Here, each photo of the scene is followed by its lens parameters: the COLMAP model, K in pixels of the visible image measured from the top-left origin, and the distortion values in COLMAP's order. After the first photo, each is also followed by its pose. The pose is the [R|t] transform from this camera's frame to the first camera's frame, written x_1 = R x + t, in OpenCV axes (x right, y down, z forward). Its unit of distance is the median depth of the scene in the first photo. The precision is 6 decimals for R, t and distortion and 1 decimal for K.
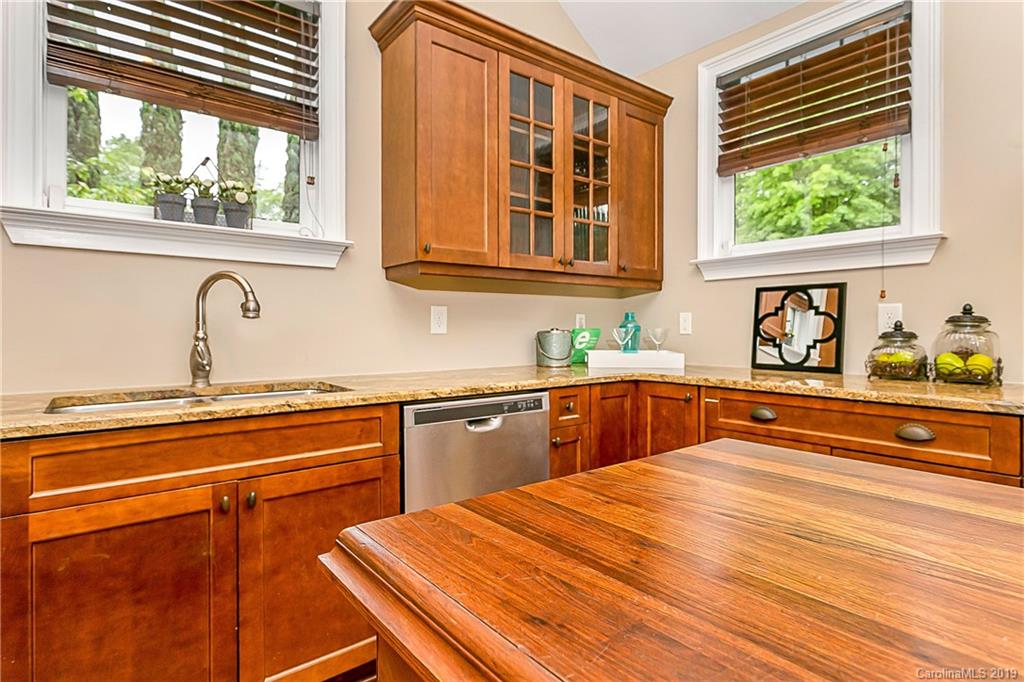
lens RADIAL K [[526.1, 0, 513.4], [0, 526.1, 324.1], [0, 0, 1]] dist [-0.004593, -0.000702]
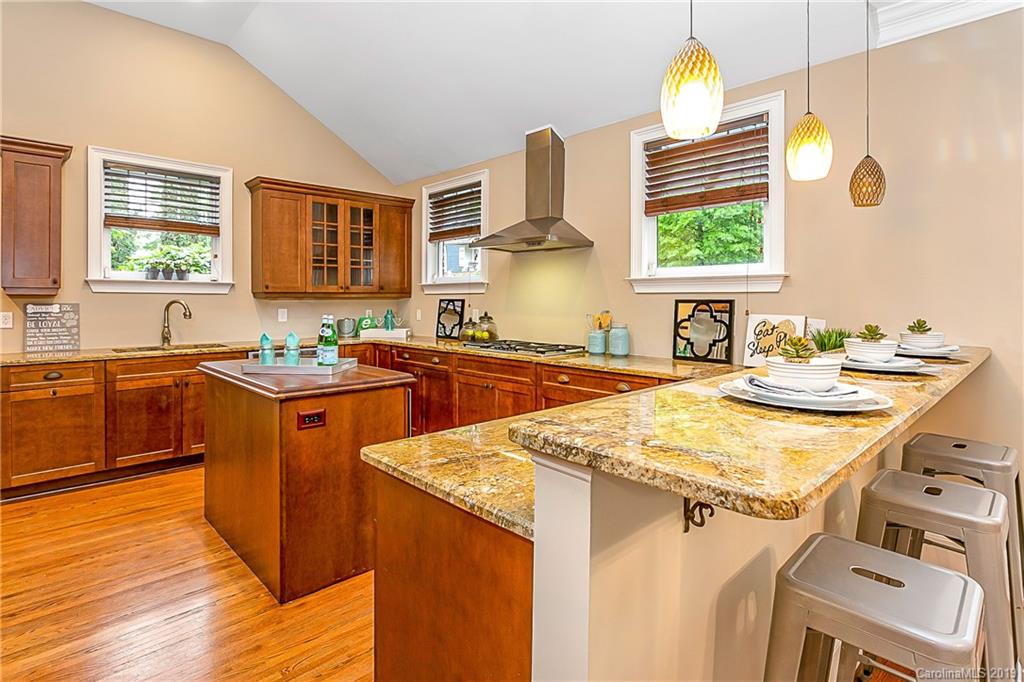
lens RADIAL K [[517.8, 0, 514.7], [0, 517.8, 296.9], [0, 0, 1]] dist [-0.001344, 0.000234]
pose [[0.996101, 0.001968, 0.088194, 0.797429], [-0.002587, 0.999973, 0.006914, -0.128668], [-0.088178, -0.007115, 0.996079, -1.520352]]
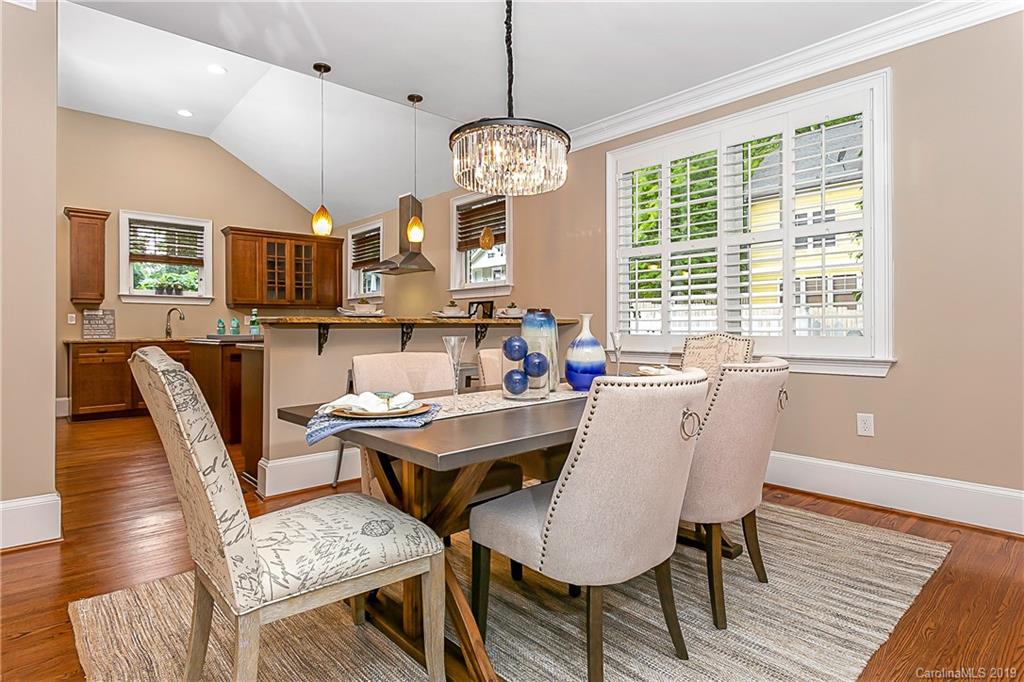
lens RADIAL K [[533.3, 0, 511.5], [0, 533.3, 323.6], [0, 0, 1]] dist [0.002289, 0.000460]
pose [[0.998003, -0.005154, 0.062954, 1.582008], [0.004875, 0.999978, 0.004570, 0.007758], [-0.062976, -0.004253, 0.998006, -2.909913]]
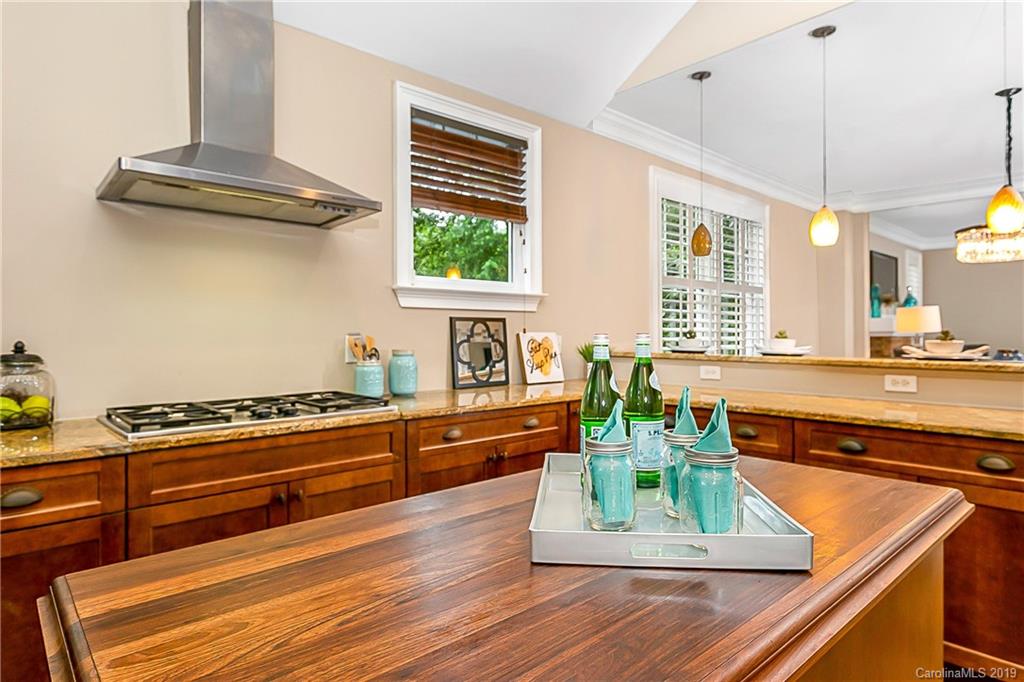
lens RADIAL K [[589.0, 0, 512.0], [0, 589.0, 341.0], [0, 0, 1]] dist [-0.000028, -0.000386]
pose [[-0.065750, -0.011471, 0.997770, -0.216055], [-0.006969, 0.999915, 0.011037, -0.057467], [-0.997812, -0.006228, -0.065825, 0.214800]]
